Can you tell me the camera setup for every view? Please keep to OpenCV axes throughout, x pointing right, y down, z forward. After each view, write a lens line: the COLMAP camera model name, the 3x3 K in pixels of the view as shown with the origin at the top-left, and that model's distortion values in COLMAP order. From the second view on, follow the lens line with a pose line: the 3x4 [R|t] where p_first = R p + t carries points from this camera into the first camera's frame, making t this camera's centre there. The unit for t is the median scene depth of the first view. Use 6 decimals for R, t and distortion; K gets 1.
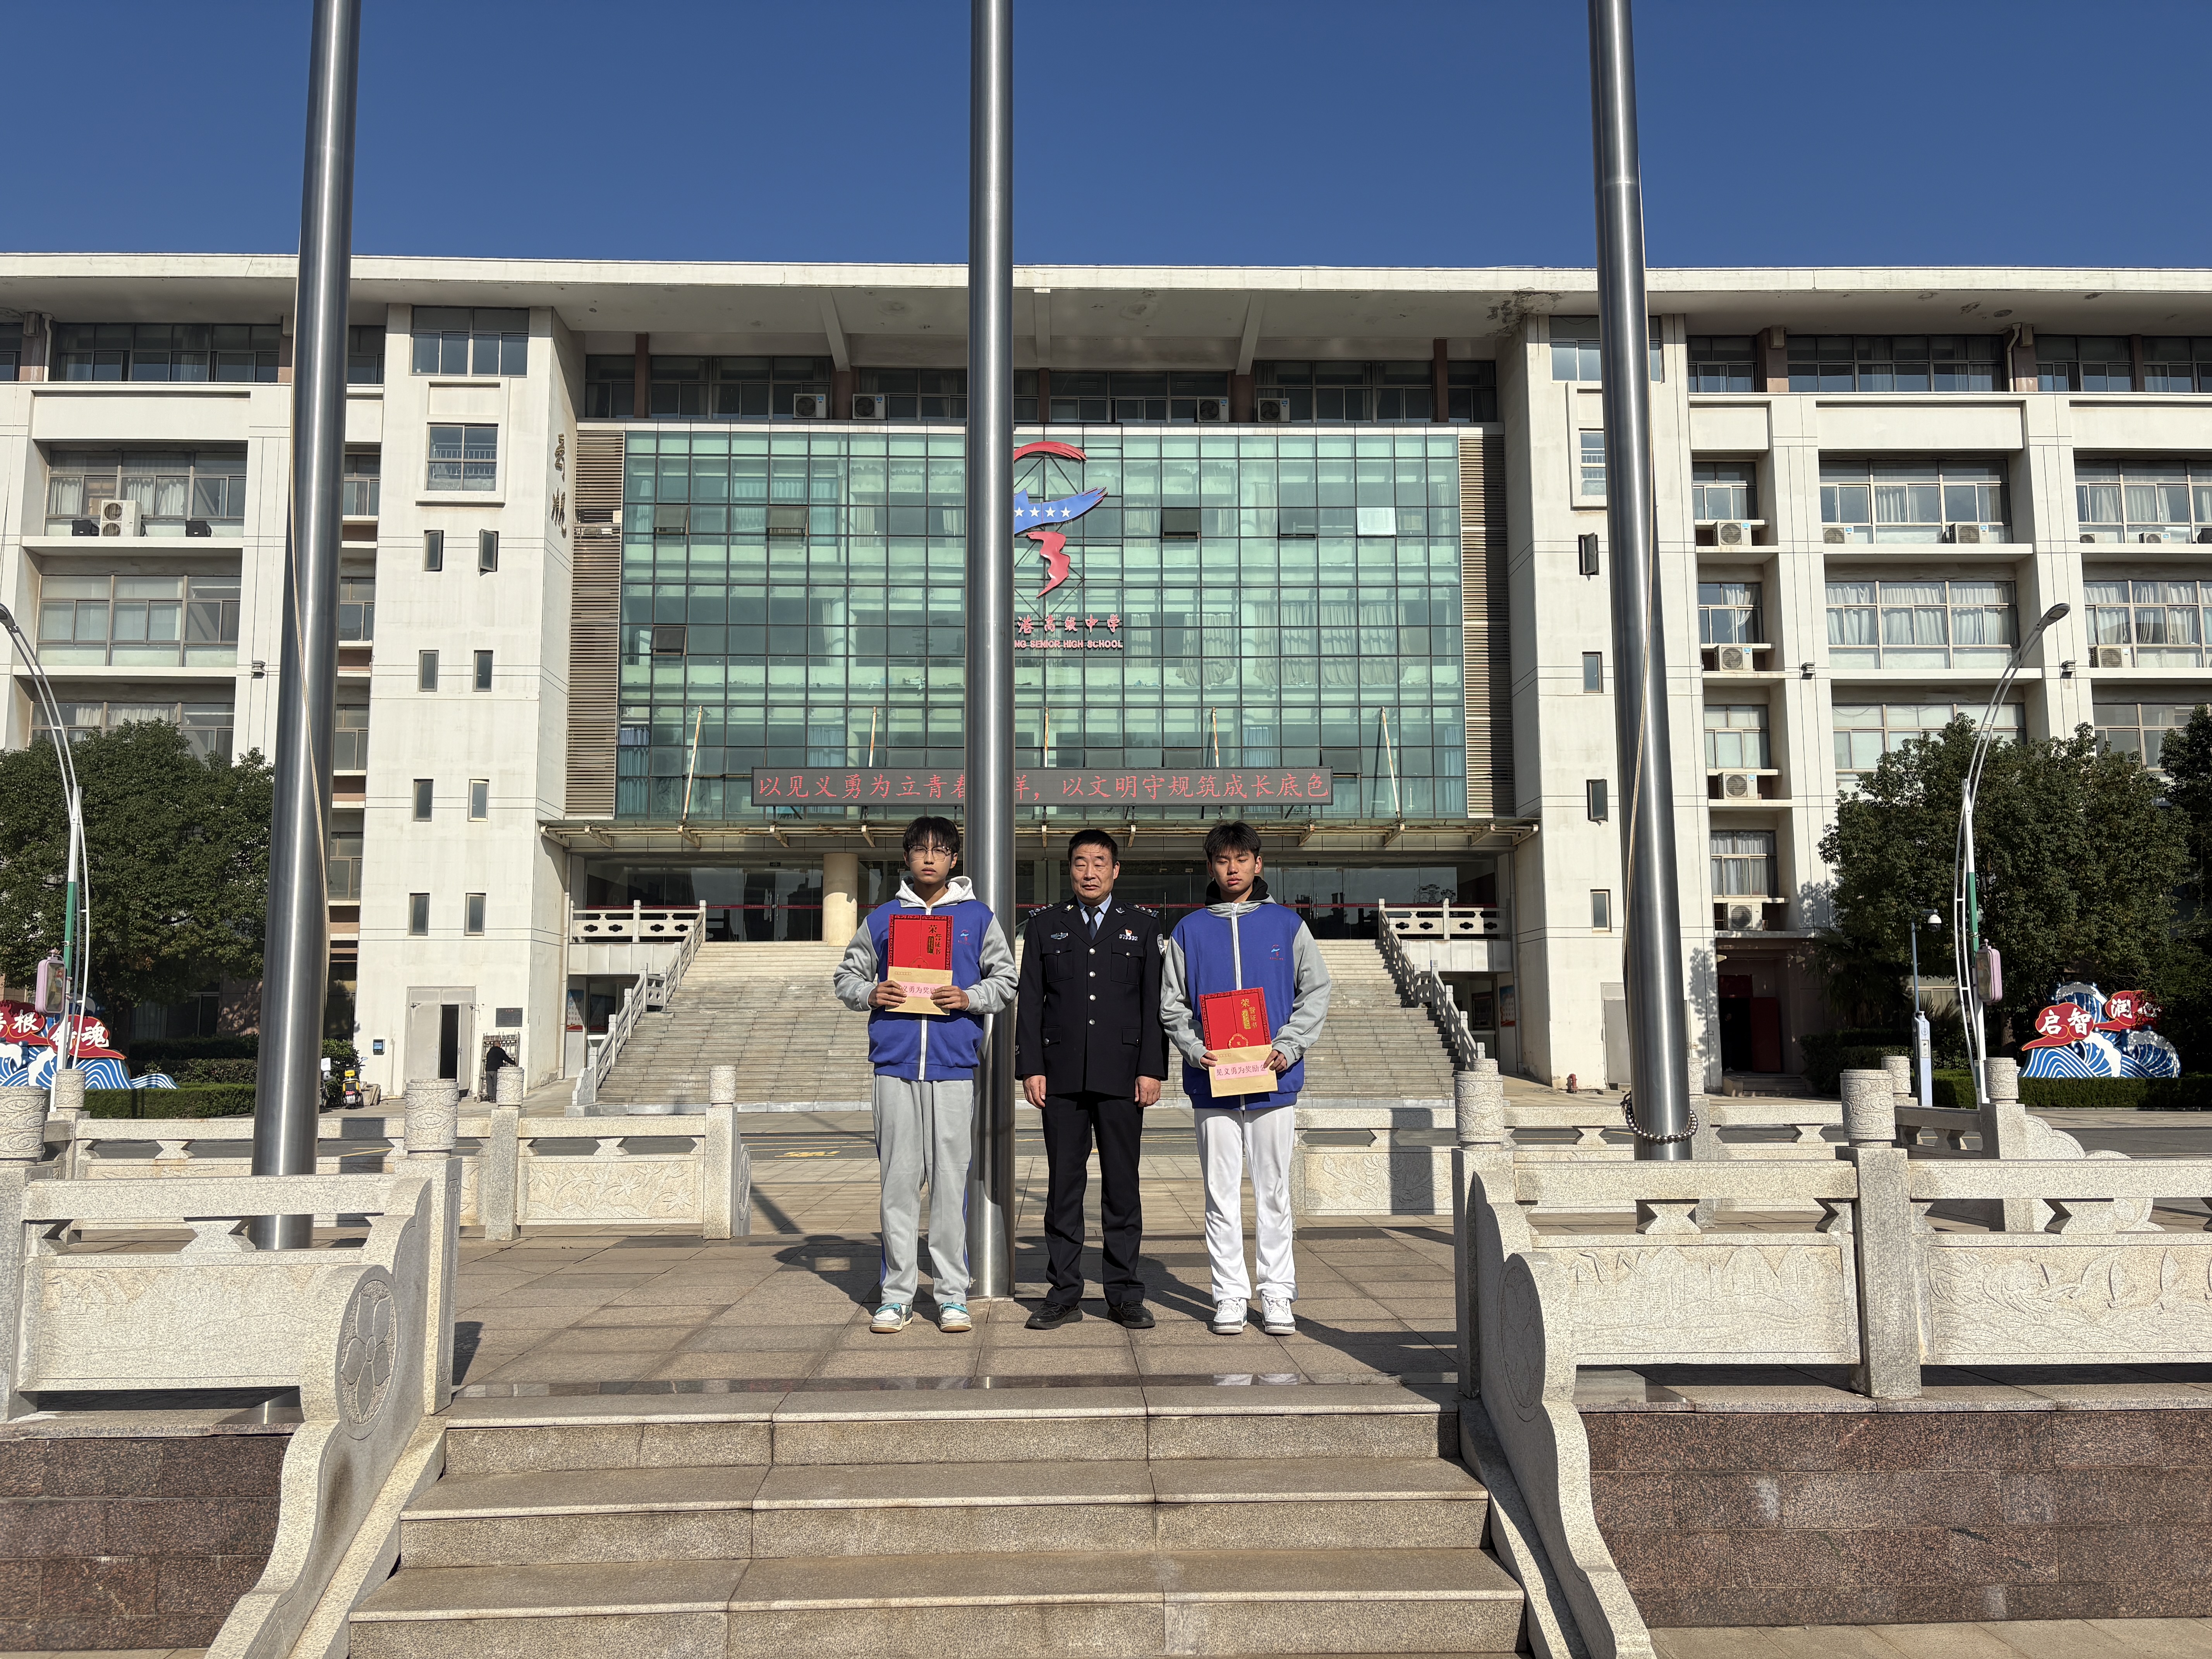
lens RADIAL K [[1794.2, 0, 1109.7], [0, 1794.2, 825.7], [0, 0, 1]] dist [0.063956, -0.074421]
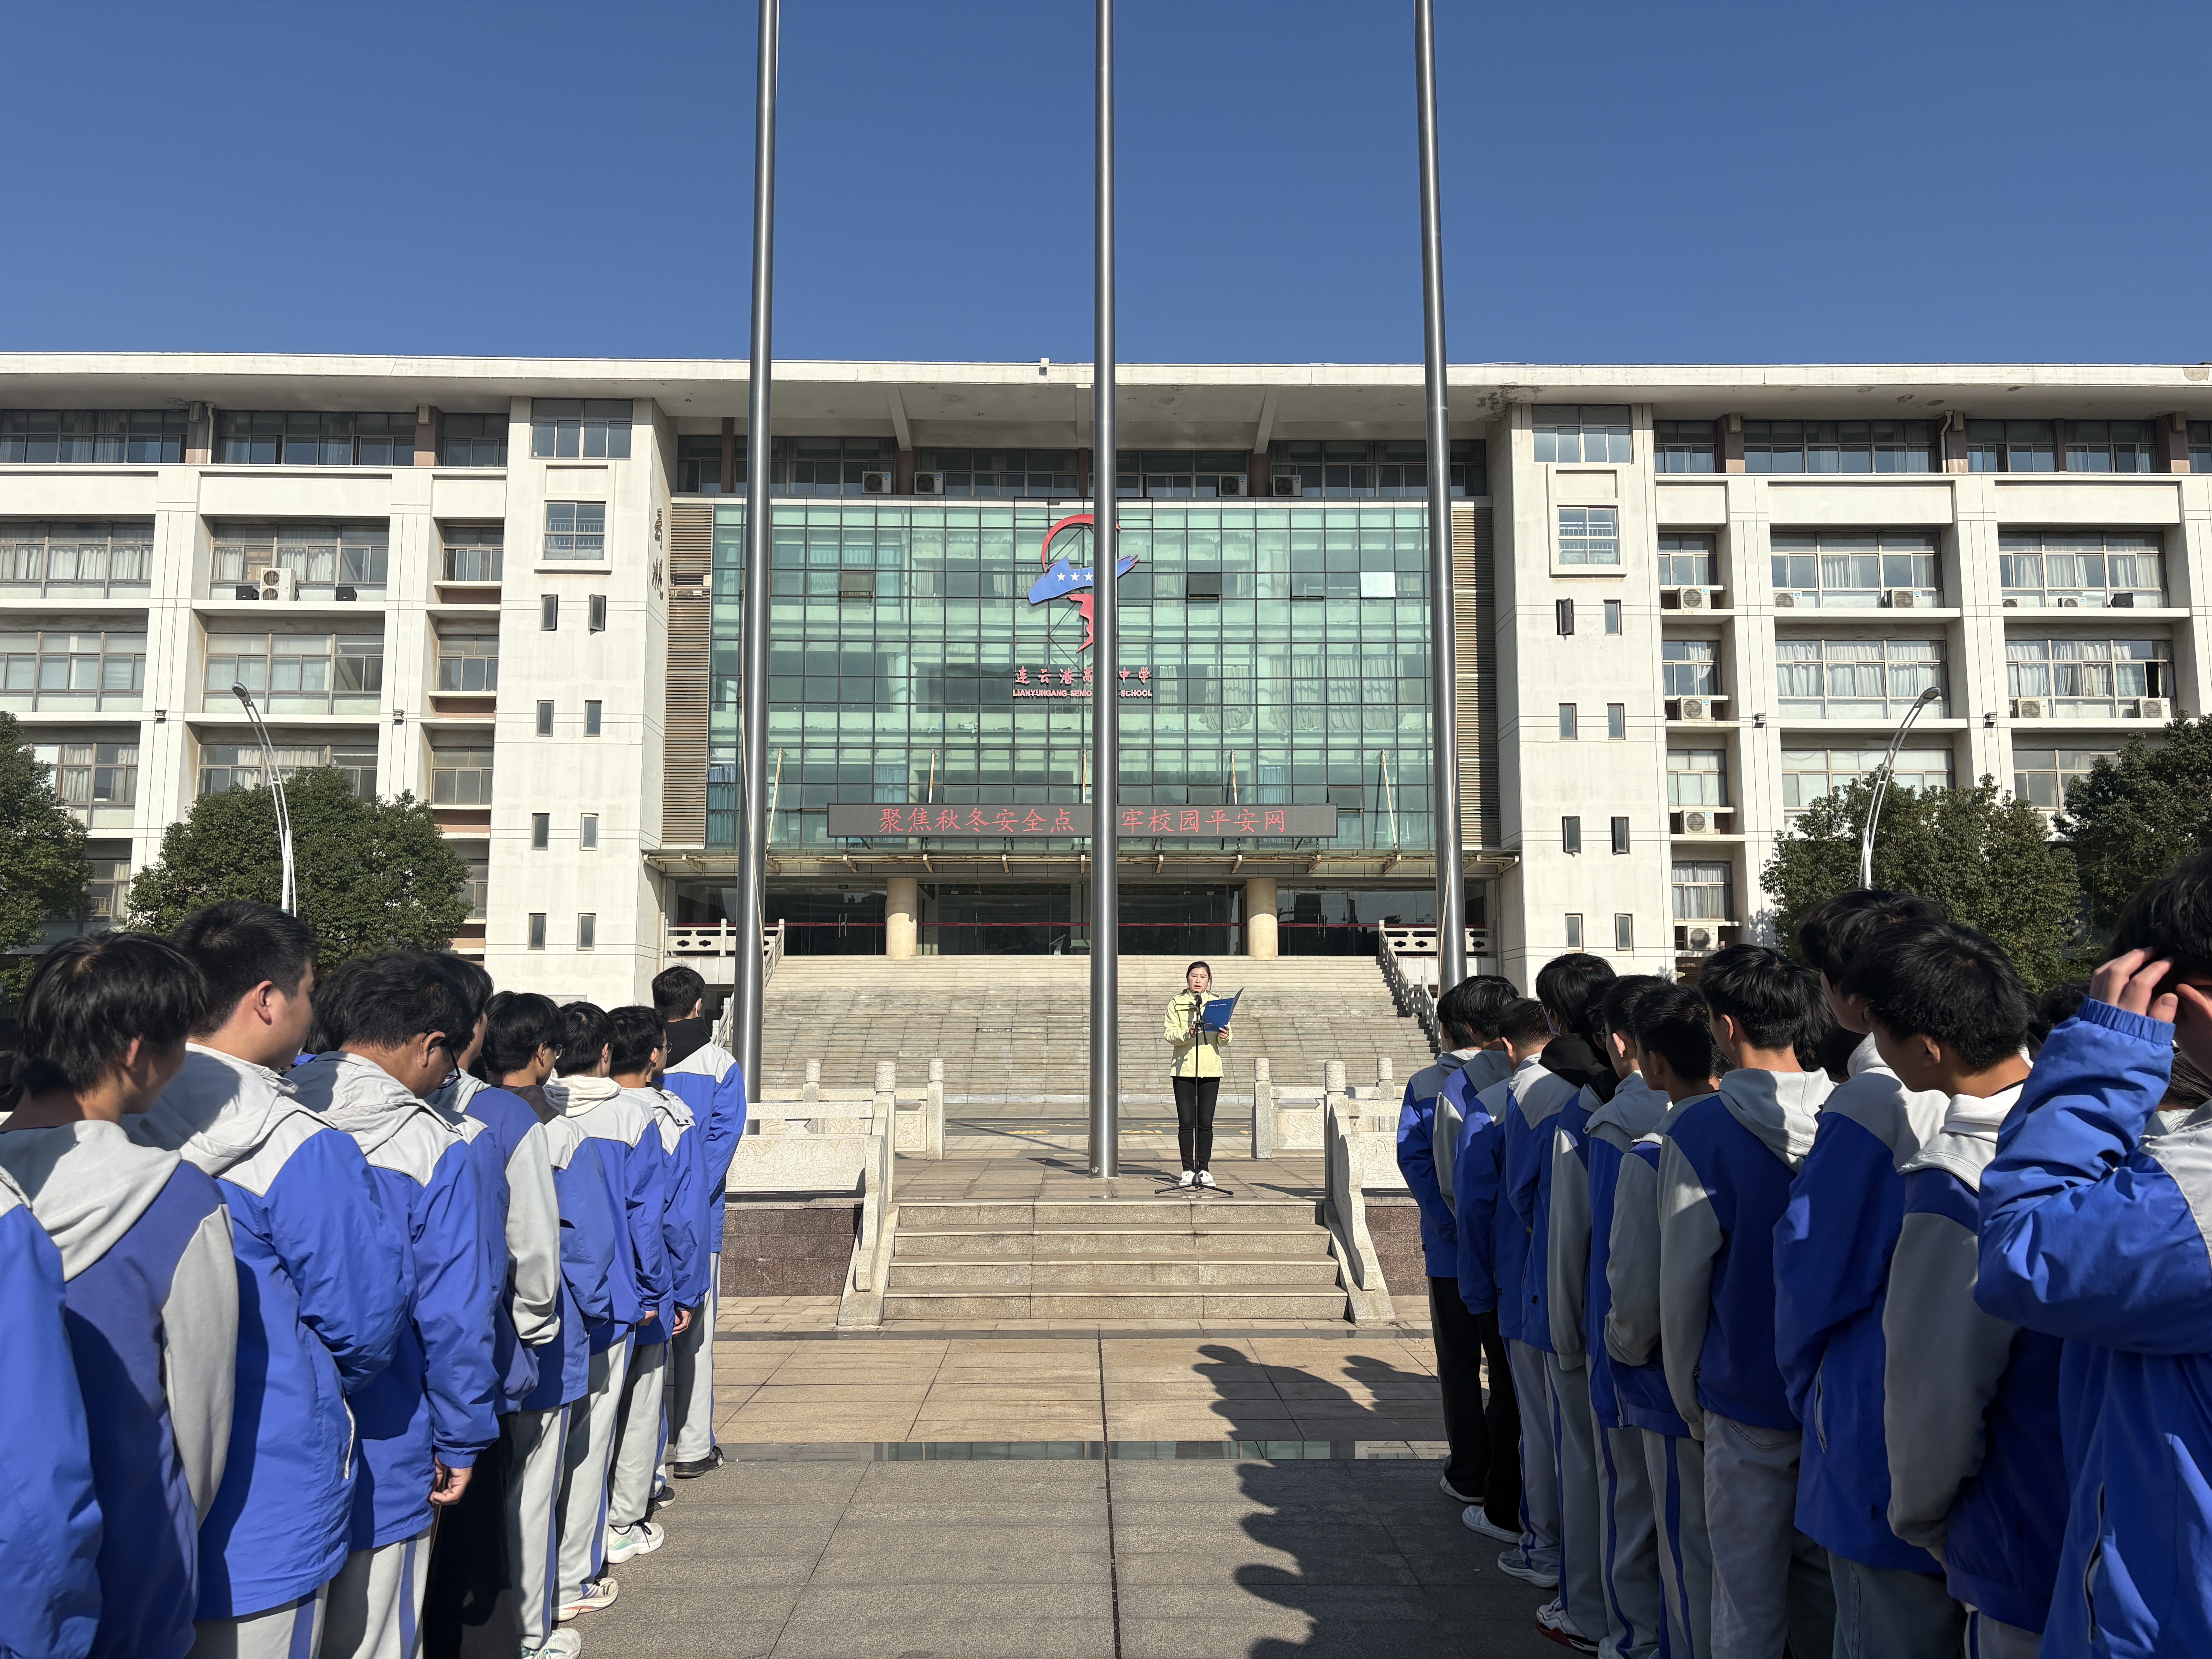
lens RADIAL K [[1806.8, 0, 1110.9], [0, 1806.8, 824.0], [0, 0, 1]] dist [0.074260, -0.103686]
pose [[0.999931, 0.003459, -0.011269, -0.005960], [-0.003480, 0.999992, -0.001860, -0.017213], [0.011263, 0.001899, 0.999935, -0.140194]]
